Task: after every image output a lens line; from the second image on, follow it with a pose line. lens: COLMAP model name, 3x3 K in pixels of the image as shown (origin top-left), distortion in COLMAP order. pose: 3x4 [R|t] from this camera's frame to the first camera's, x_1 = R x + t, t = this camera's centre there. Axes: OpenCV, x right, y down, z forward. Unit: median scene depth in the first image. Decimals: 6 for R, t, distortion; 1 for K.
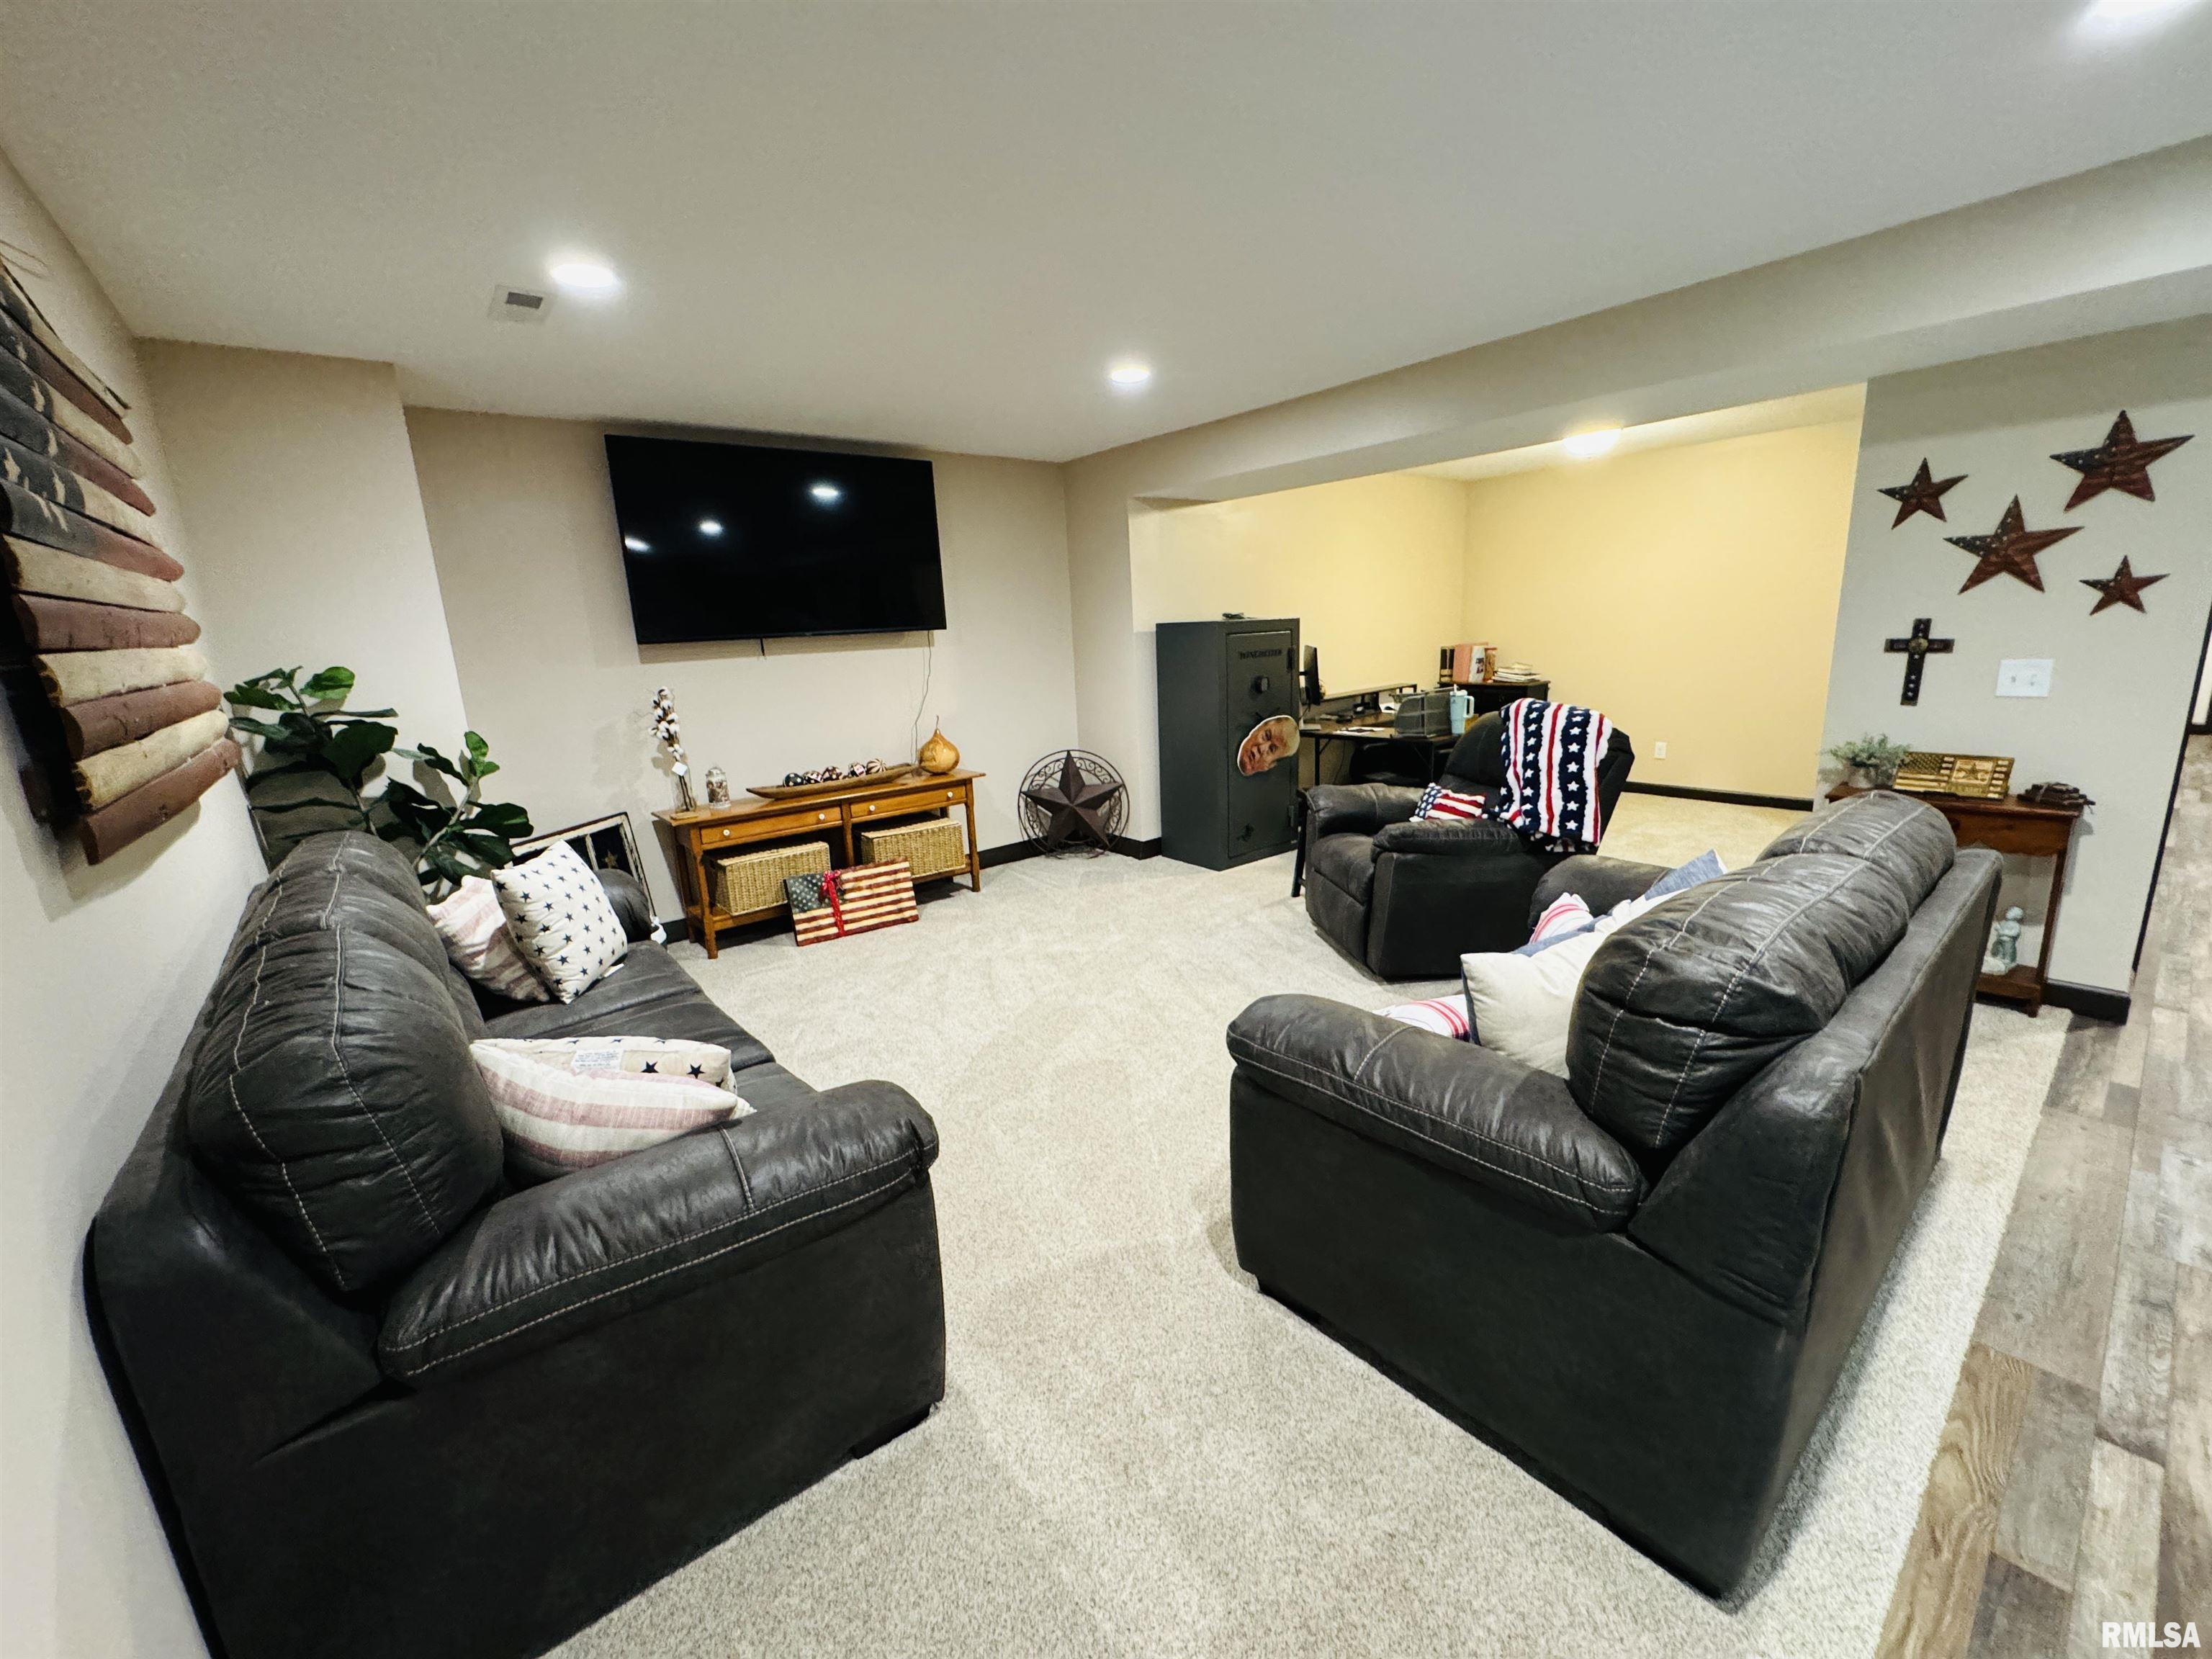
lens RADIAL K [[887.6, 0, 1104.8], [0, 887.6, 826.4], [0, 0, 1]] dist [-0.001844, -0.000189]
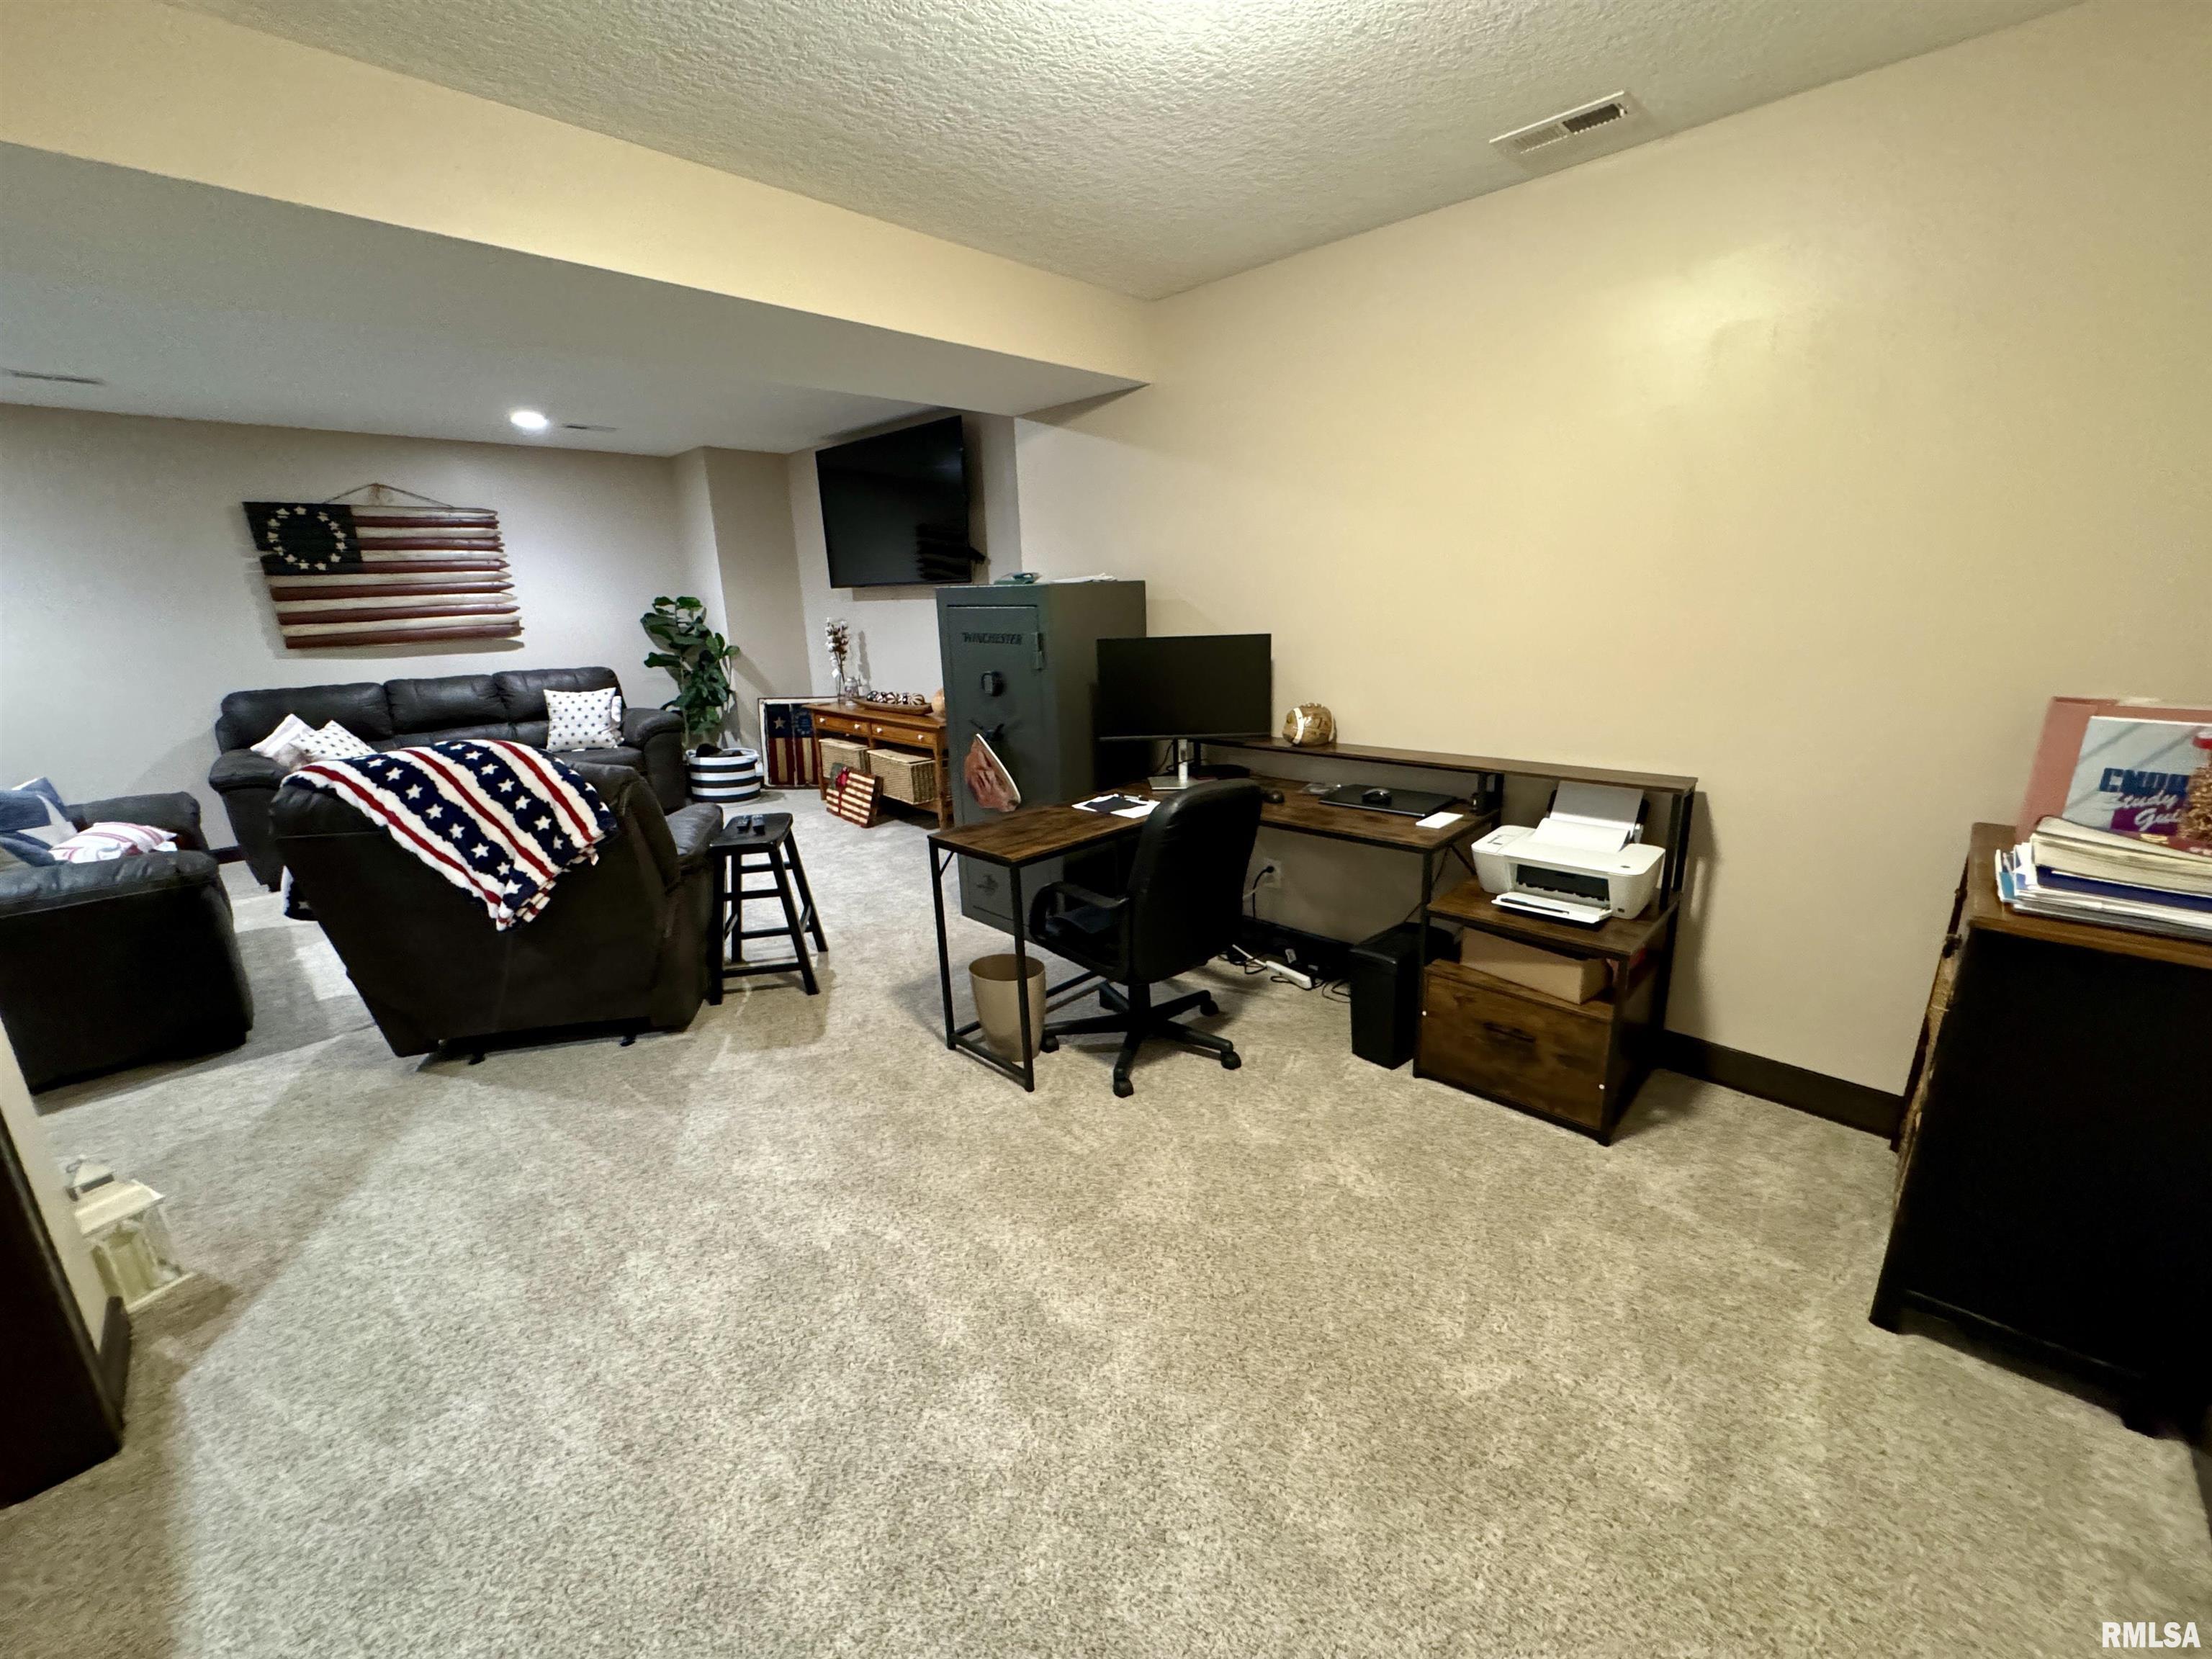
lens RADIAL K [[887.6, 0, 1104.8], [0, 887.6, 826.4], [0, 0, 1]] dist [-0.001844, -0.000189]
pose [[0.108018, 0.301684, -0.947269, 0.992590], [-0.197018, 0.940442, 0.277044, -0.302847], [0.974431, 0.156704, 0.161022, 1.147936]]
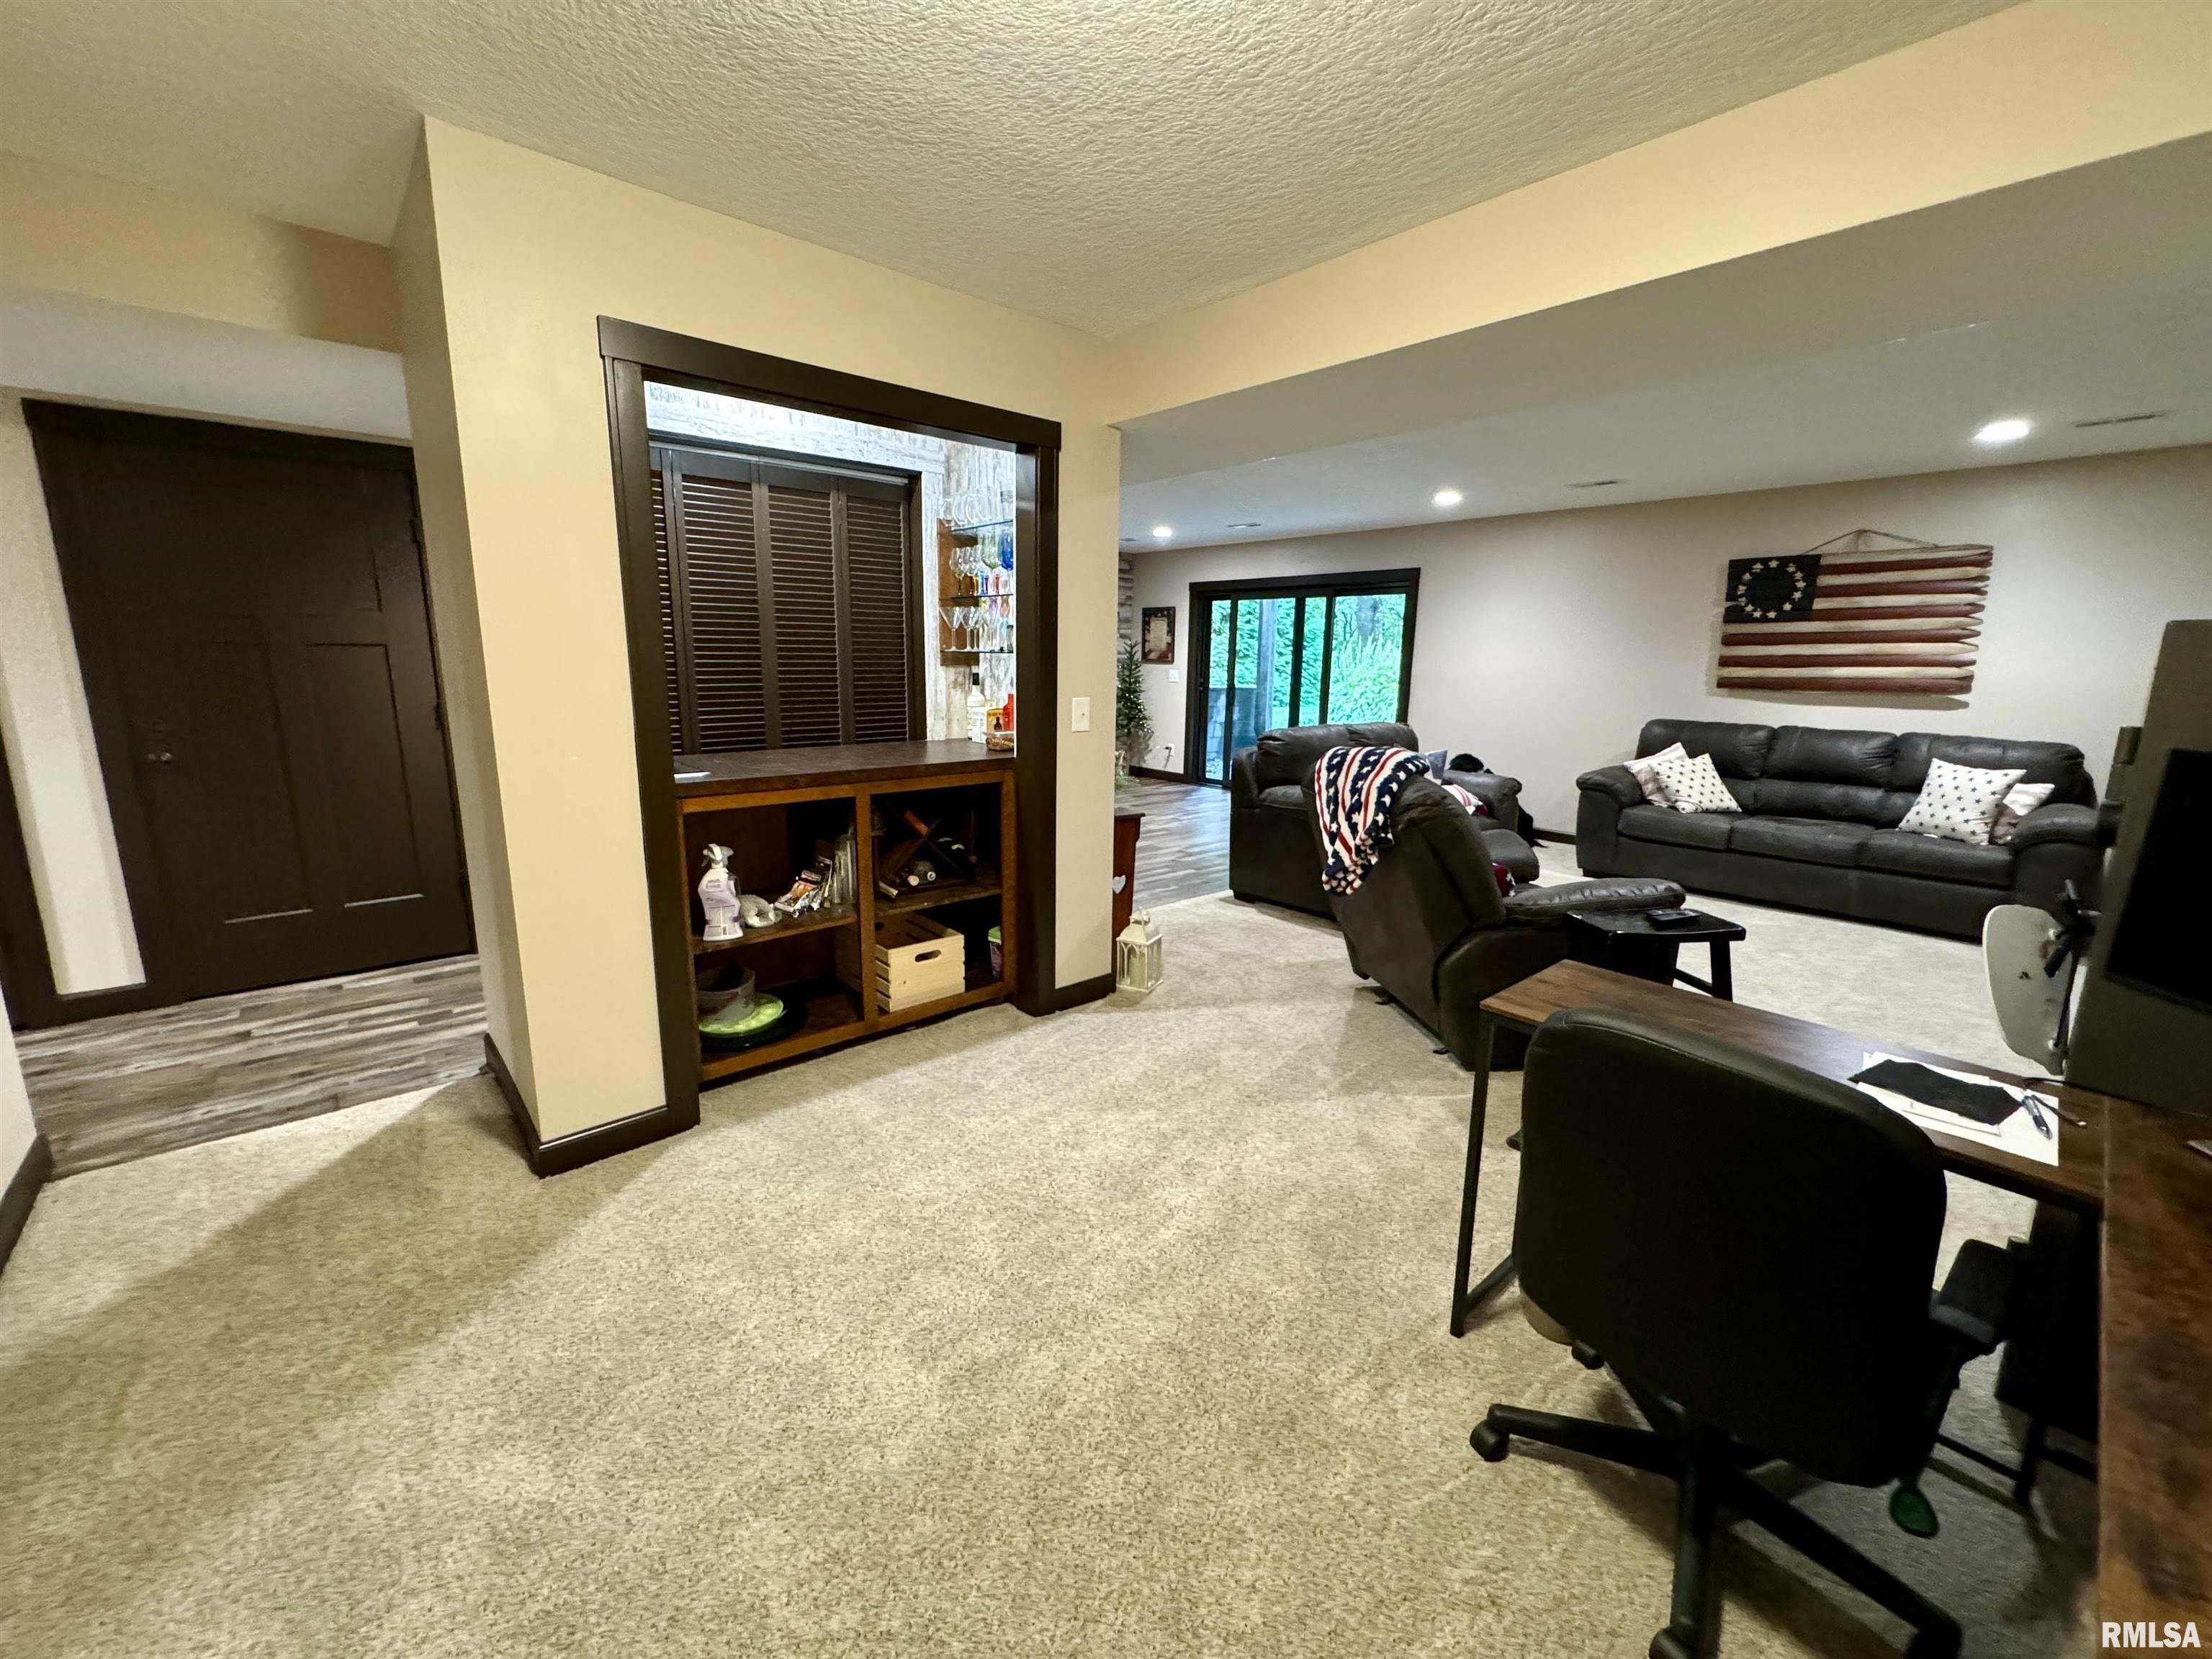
lens RADIAL K [[887.6, 0, 1104.8], [0, 887.6, 826.4], [0, 0, 1]] dist [-0.001844, -0.000189]
pose [[-0.998809, 0.040774, -0.026809, 0.652289], [0.026557, 0.915092, 0.402369, -0.351382], [0.040939, 0.401178, -0.915085, 1.493917]]
